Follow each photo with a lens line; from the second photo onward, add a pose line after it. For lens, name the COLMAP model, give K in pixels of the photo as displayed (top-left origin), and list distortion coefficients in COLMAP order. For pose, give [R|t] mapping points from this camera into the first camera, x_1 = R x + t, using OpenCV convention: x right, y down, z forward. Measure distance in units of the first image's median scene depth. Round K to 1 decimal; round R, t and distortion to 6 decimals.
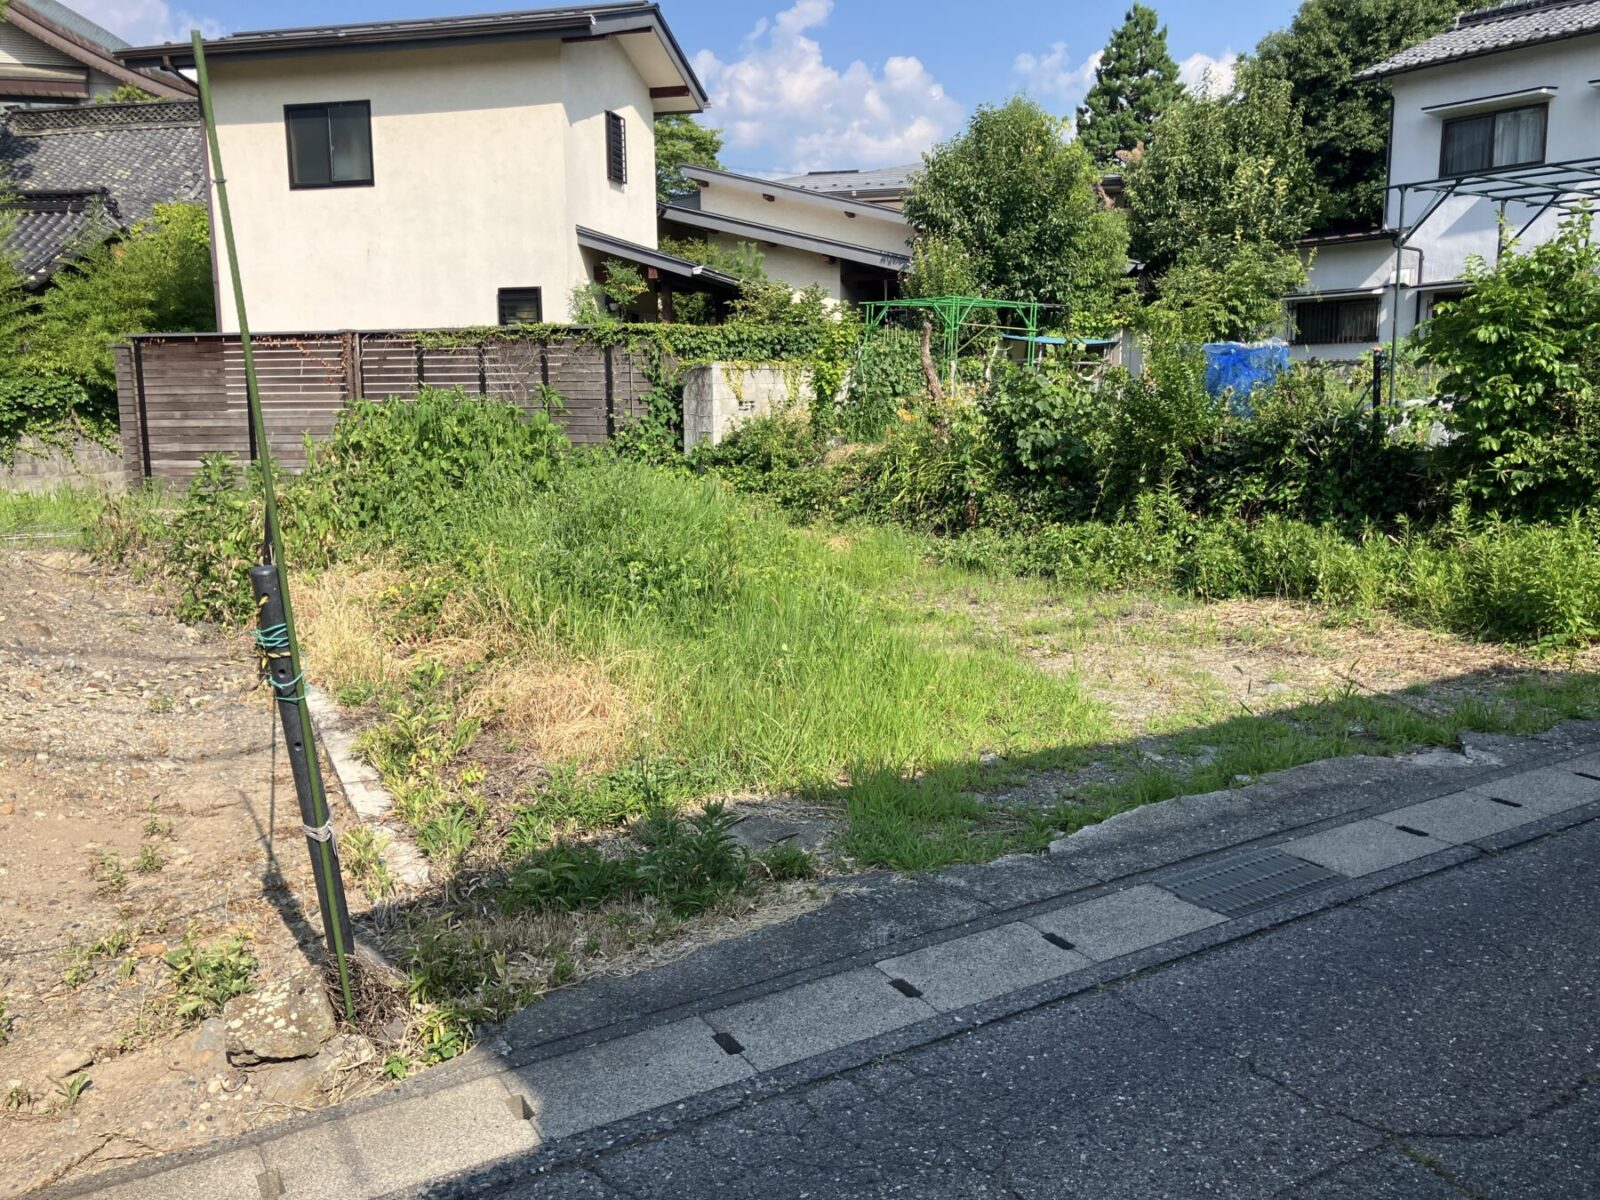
lens RADIAL K [[1281.6, 0, 800.0], [0, 1281.6, 600.0], [0, 0, 1]] dist [0.036899, -0.031965]
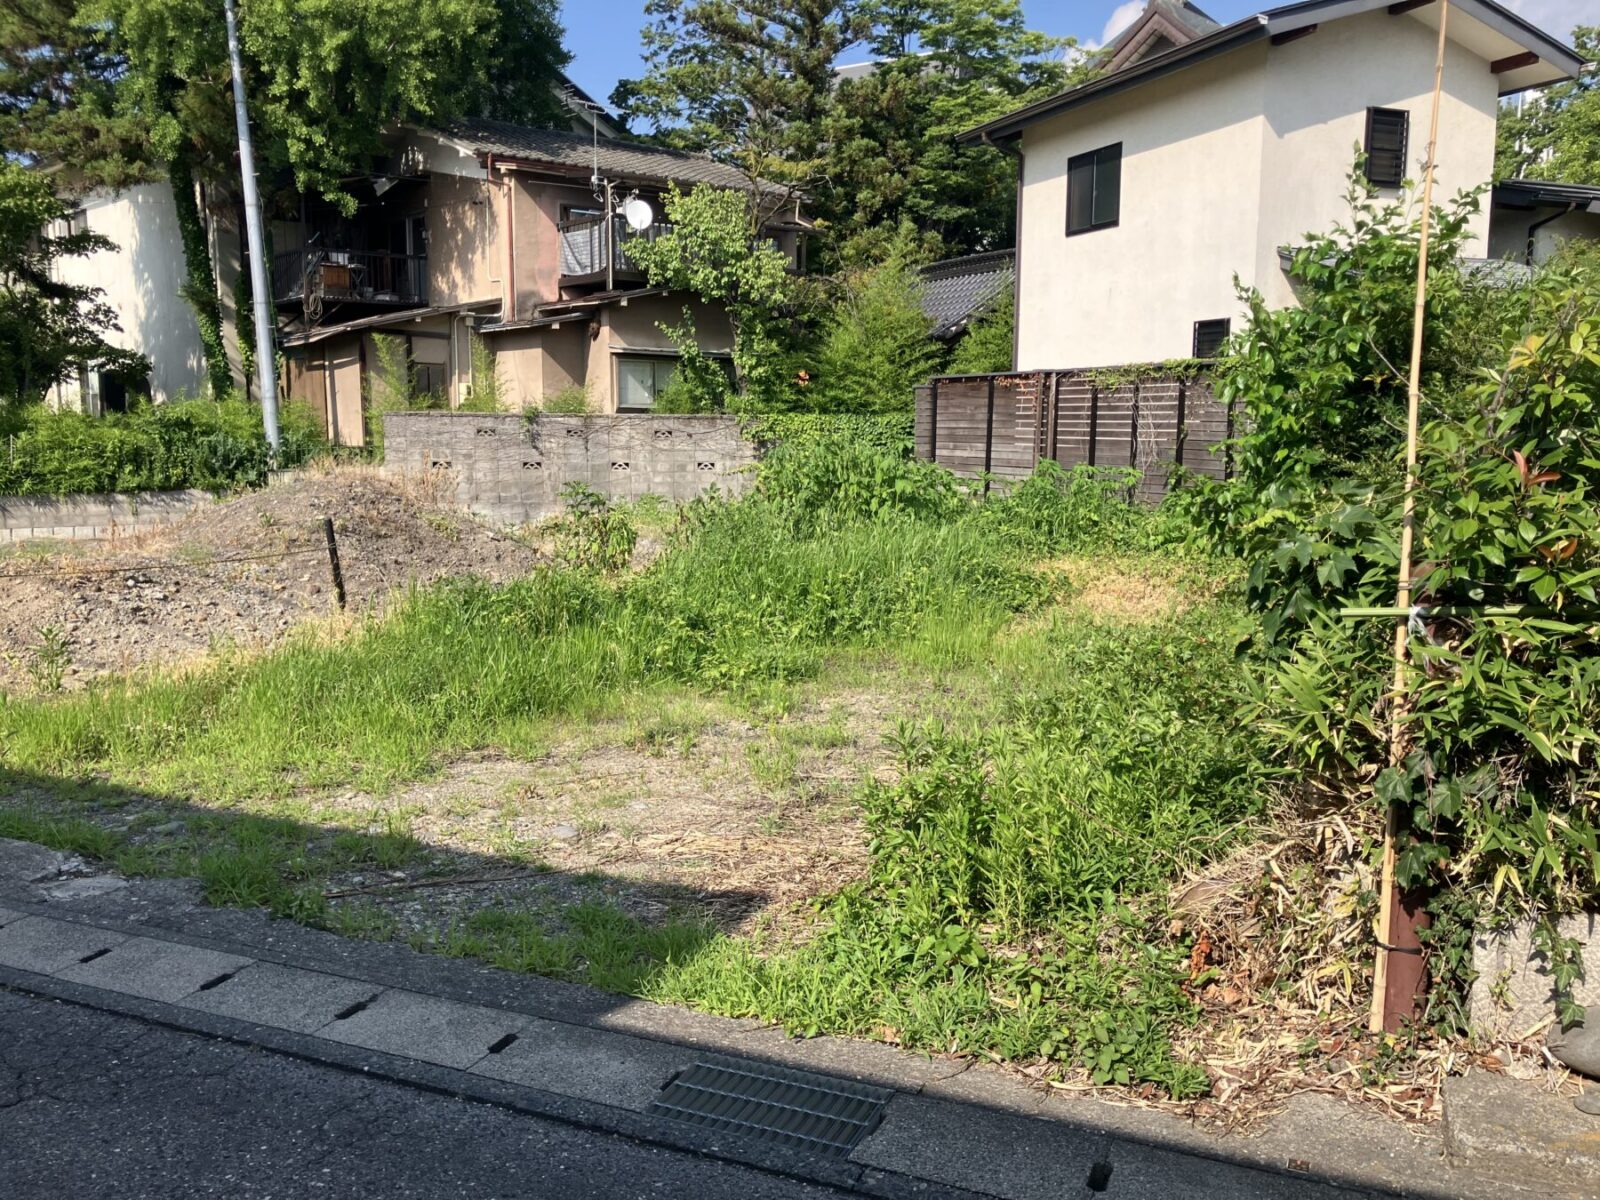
lens RADIAL K [[1316.1, 0, 800.0], [0, 1316.1, 600.0], [0, 0, 1]] dist [-0.009172, -0.007468]
pose [[0.581688, 0.122241, -0.804175, 0.400372], [-0.135107, 0.989430, 0.052674, -0.052463], [0.802113, 0.078010, 0.592055, 0.216672]]
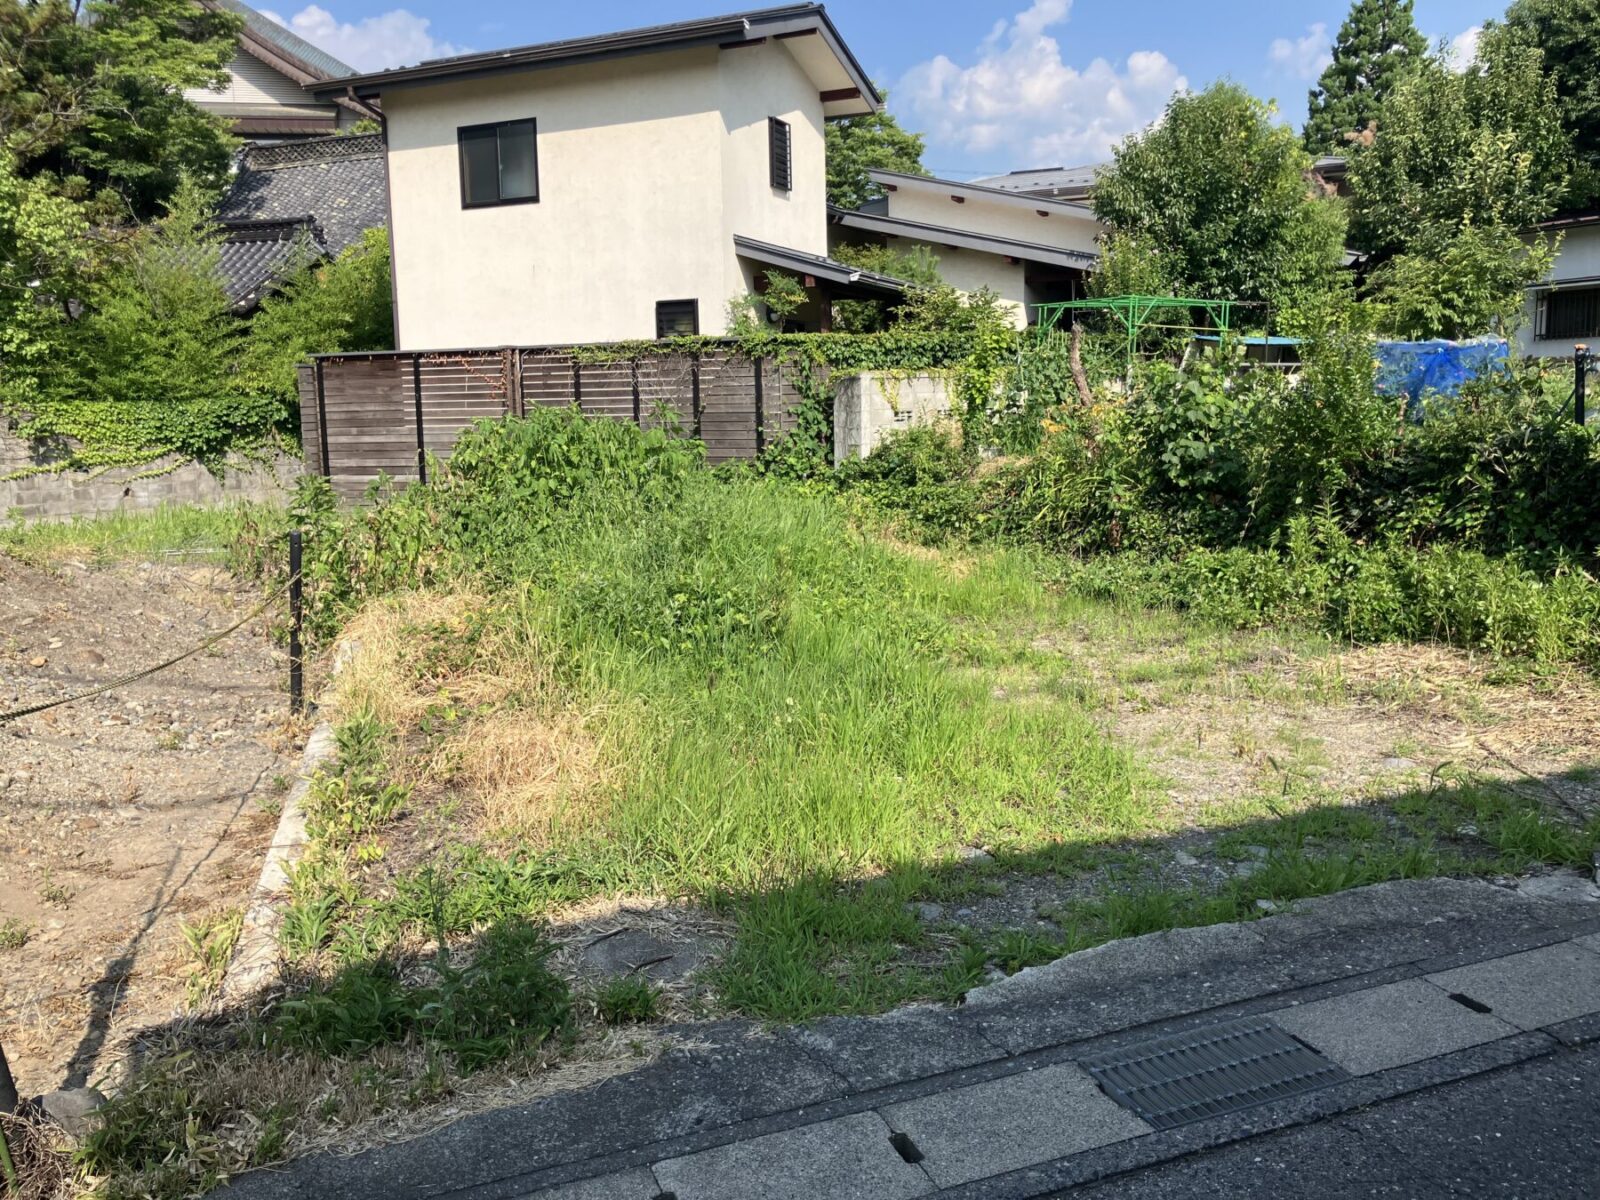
lens RADIAL K [[1281.6, 0, 800.0], [0, 1281.6, 600.0], [0, 0, 1]] dist [0.036899, -0.031965]
pose [[0.984908, 0.014440, -0.172478, 0.050639], [-0.015253, 0.999878, -0.003388, -0.010411], [0.172408, 0.005968, 0.985008, 0.045570]]
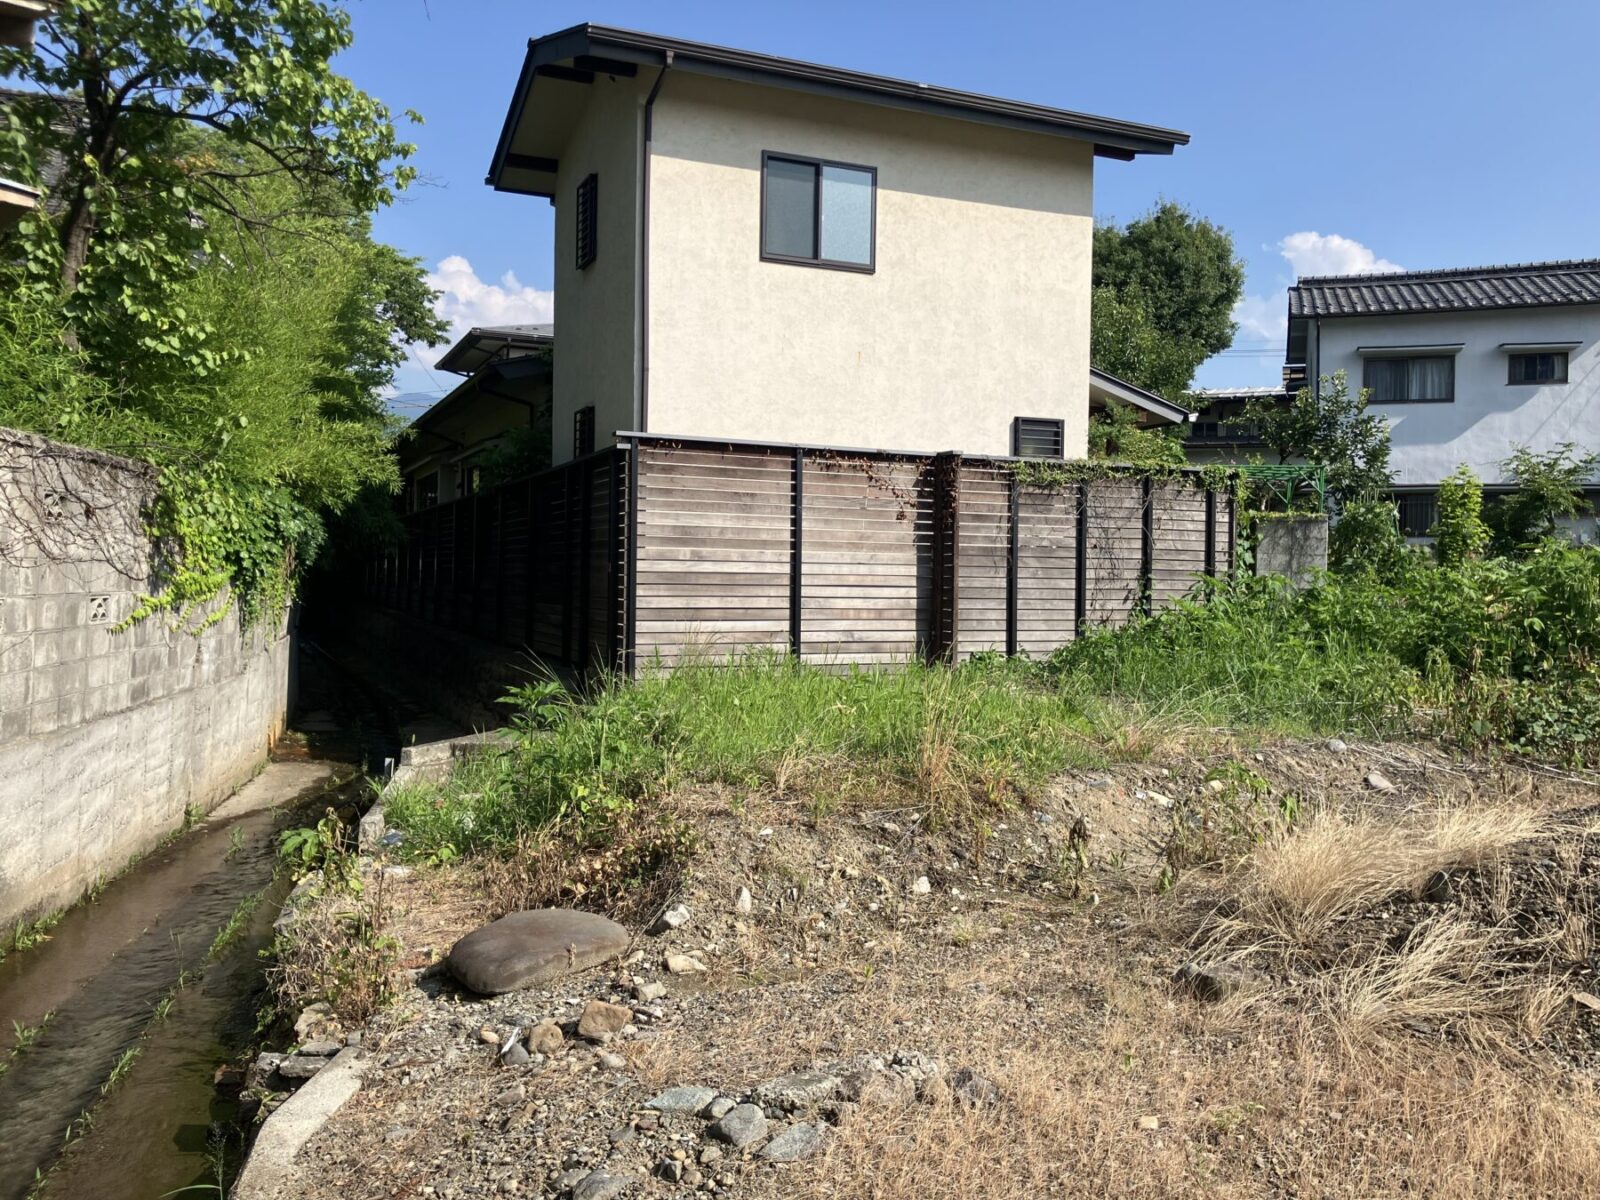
lens RADIAL K [[1281.6, 0, 800.0], [0, 1281.6, 600.0], [0, 0, 1]] dist [0.036899, -0.031965]
pose [[0.809178, 0.014471, 0.587385, -0.842637], [0.063821, 0.991617, -0.112349, -0.041307], [-0.584087, 0.128397, 0.801472, 0.438467]]
